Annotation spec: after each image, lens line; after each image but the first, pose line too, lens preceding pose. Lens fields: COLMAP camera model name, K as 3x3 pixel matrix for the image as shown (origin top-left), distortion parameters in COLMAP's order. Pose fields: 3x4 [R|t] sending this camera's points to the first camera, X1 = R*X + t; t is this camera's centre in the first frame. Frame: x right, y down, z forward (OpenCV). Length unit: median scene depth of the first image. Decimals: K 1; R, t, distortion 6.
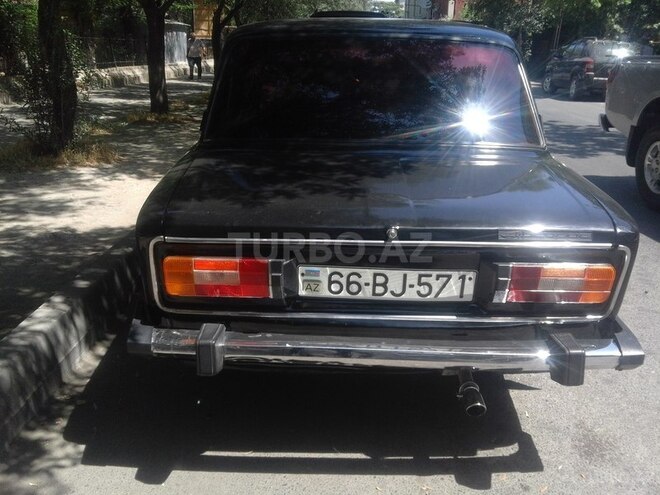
lens RADIAL K [[641.2, 0, 330.0], [0, 641.2, 247.5], [0, 0, 1]] dist [0.003850, -0.023053]
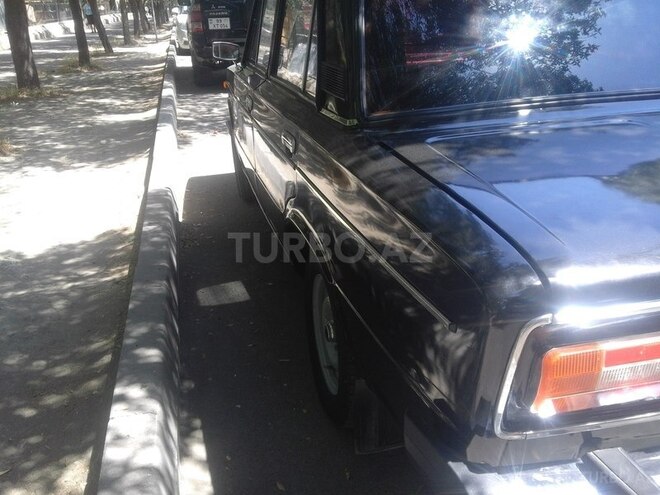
lens RADIAL K [[641.2, 0, 330.0], [0, 641.2, 247.5], [0, 0, 1]] dist [0.003850, -0.023053]
pose [[0.969649, -0.140424, 0.200154, -0.120895], [0.126485, 0.988667, 0.080869, -0.029806], [-0.209242, -0.053098, 0.976421, 0.124419]]
